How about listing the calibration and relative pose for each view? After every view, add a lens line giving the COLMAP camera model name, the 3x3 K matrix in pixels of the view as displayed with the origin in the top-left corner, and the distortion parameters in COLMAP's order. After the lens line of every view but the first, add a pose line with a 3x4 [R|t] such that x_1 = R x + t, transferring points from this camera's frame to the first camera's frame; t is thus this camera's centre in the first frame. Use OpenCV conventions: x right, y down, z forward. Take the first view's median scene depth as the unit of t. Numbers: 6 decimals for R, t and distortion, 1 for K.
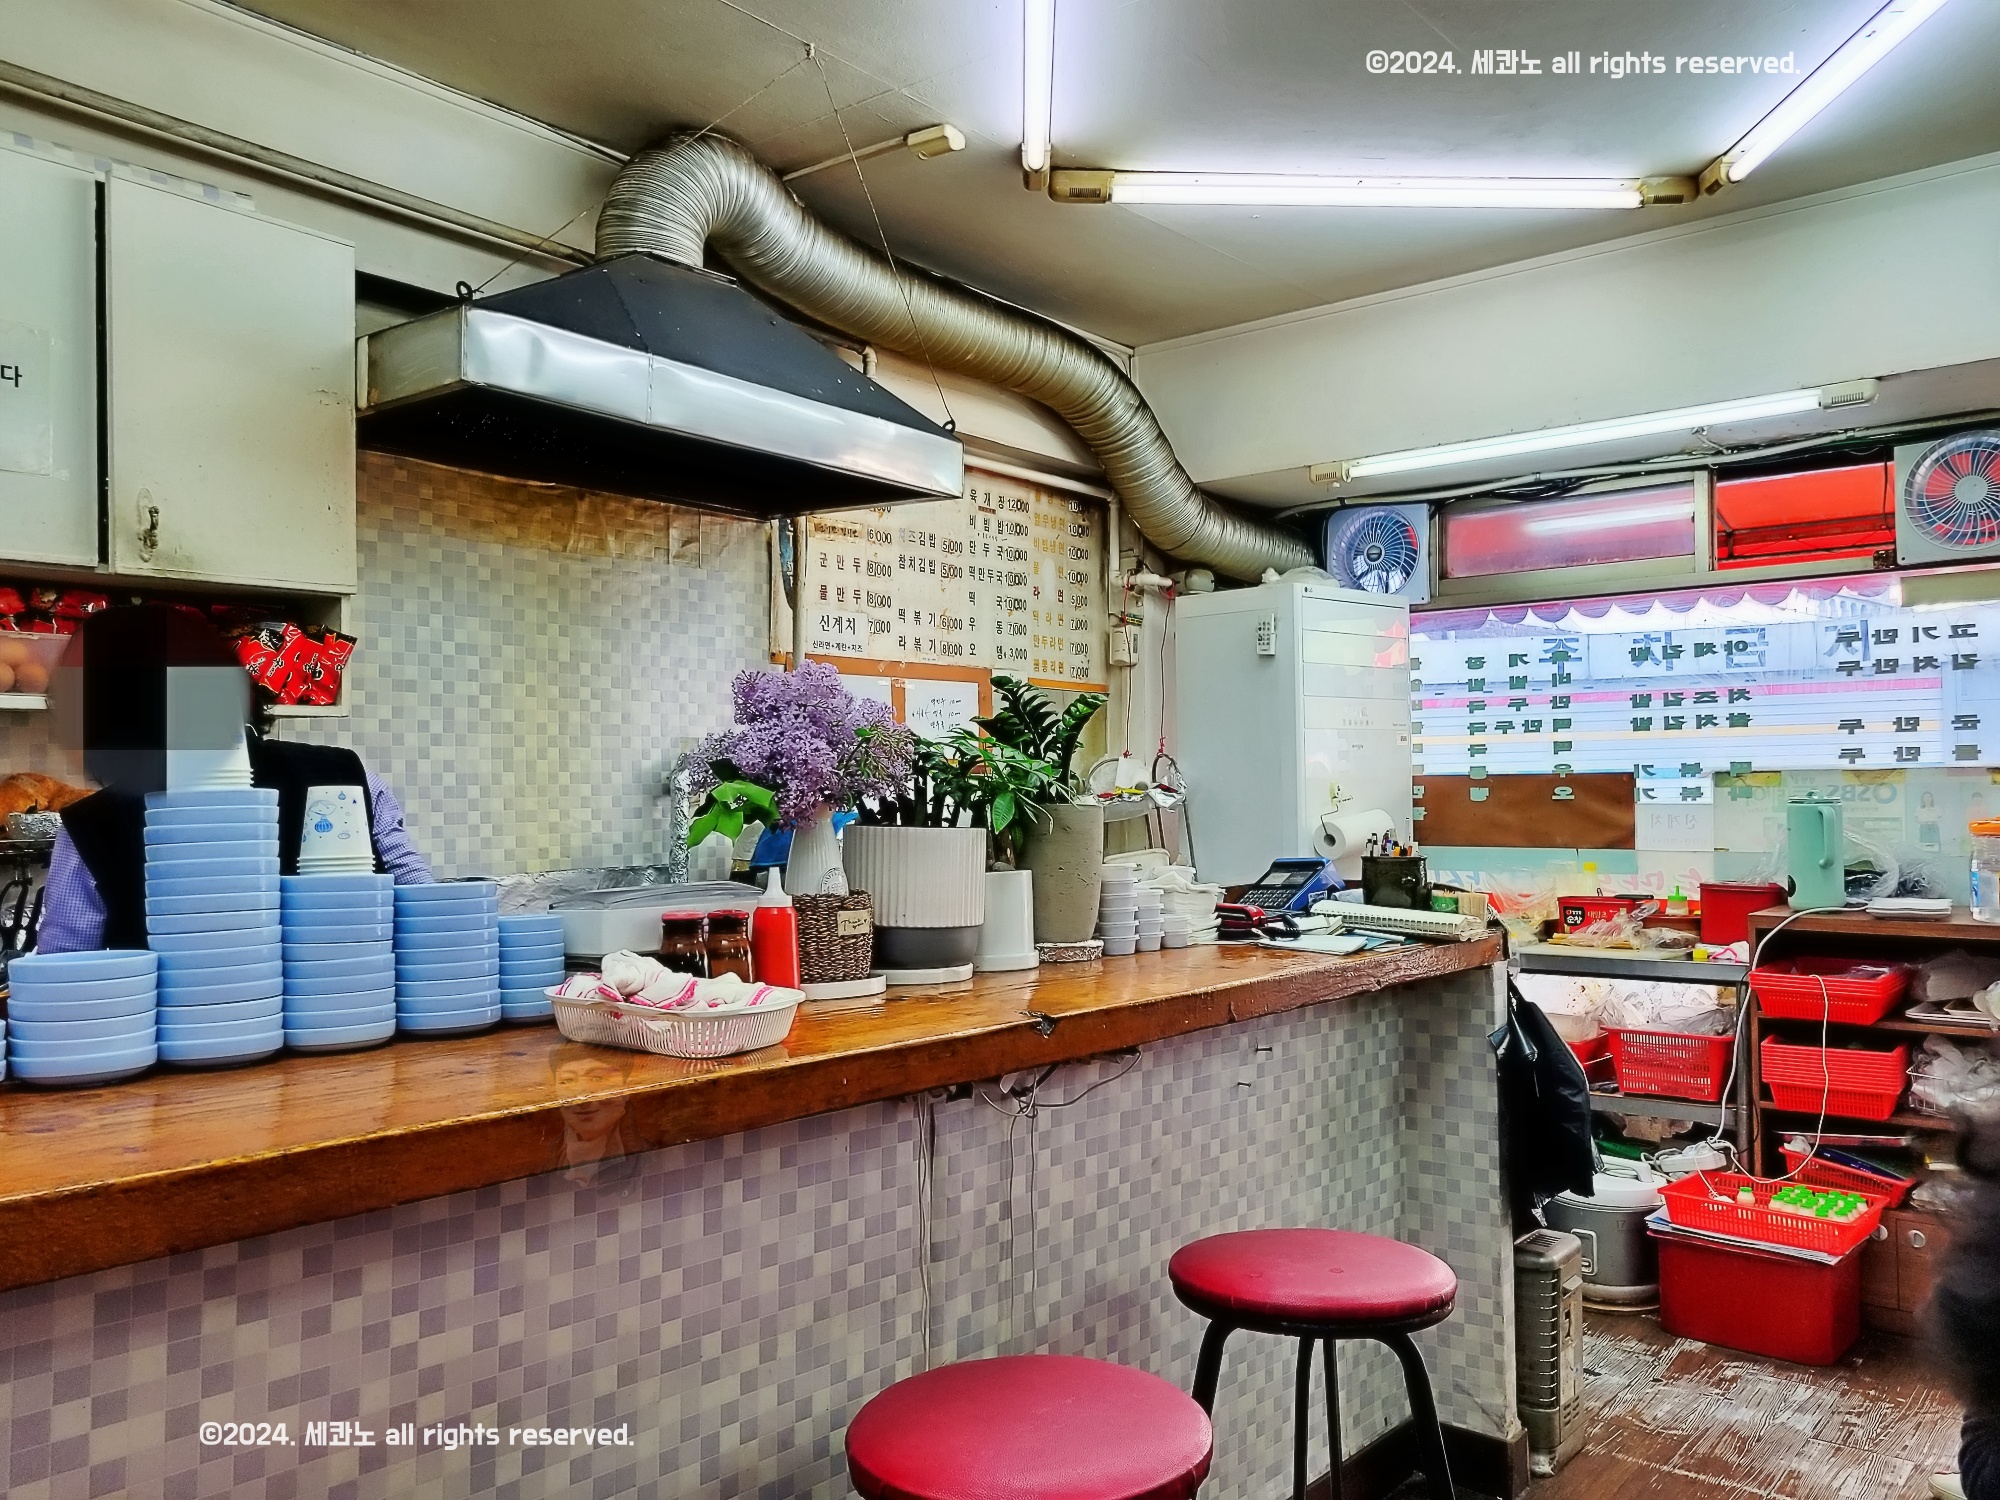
lens RADIAL K [[1490.7, 0, 1003.0], [0, 1490.7, 757.0], [0, 0, 1]] dist [0.008474, 0.001519]
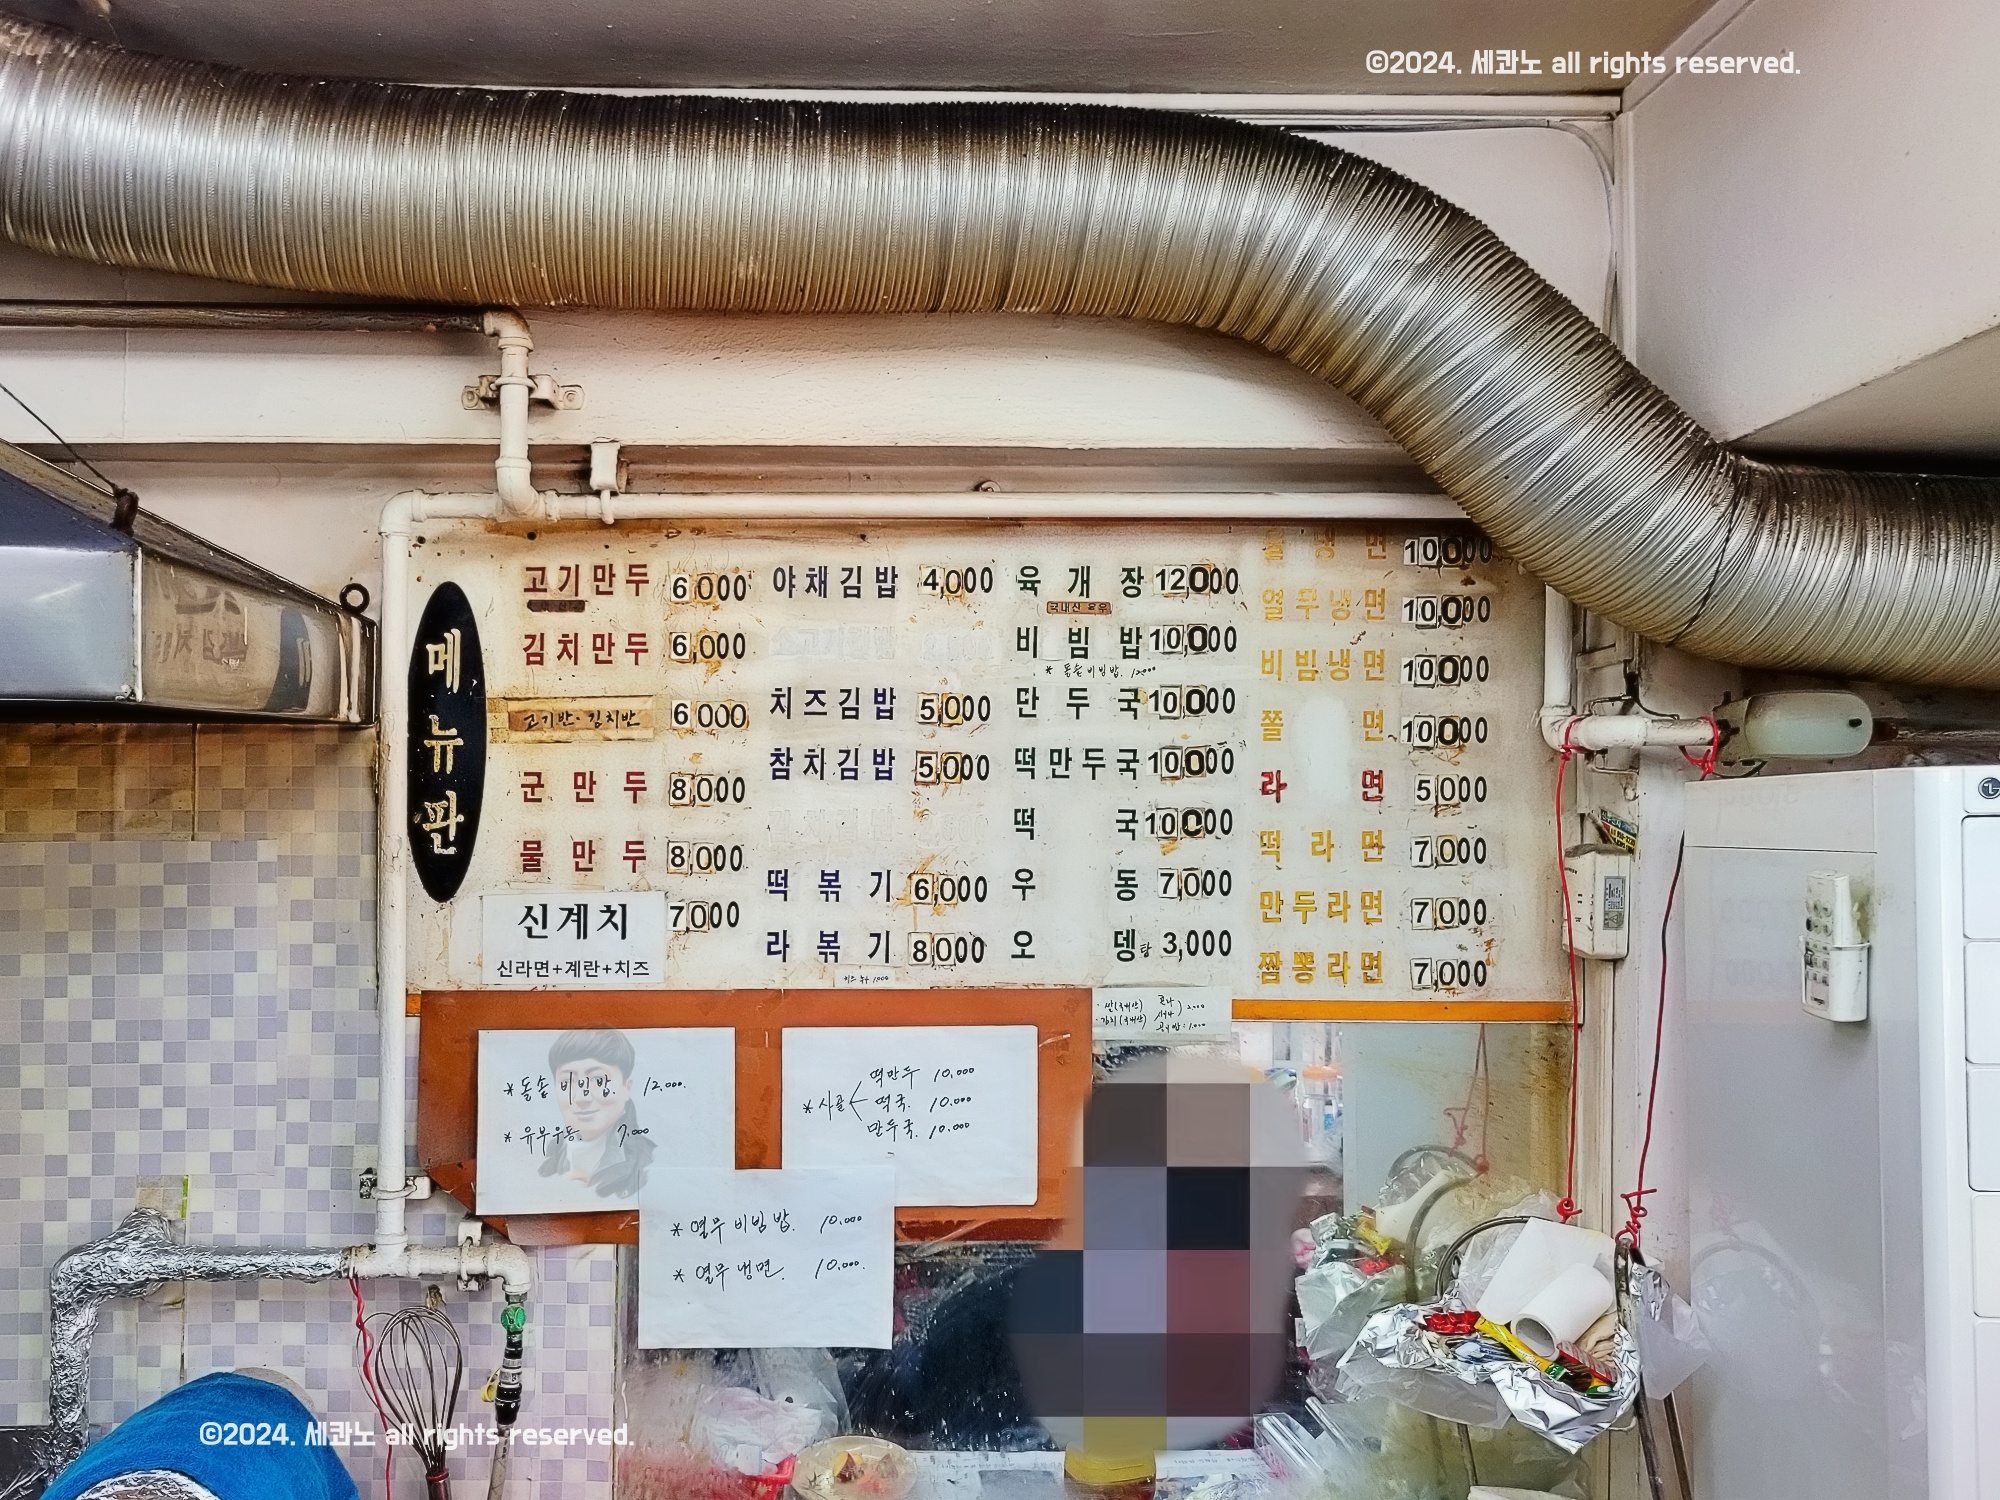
lens RADIAL K [[1490.7, 0, 1004.1], [0, 1490.7, 784.5], [0, 0, 1]] dist [0.008474, 0.001519]
pose [[0.647715, -0.005319, -0.761864, 0.302308], [0.007694, 0.999970, -0.000440, -0.118997], [0.761844, -0.005577, 0.647737, 0.730976]]
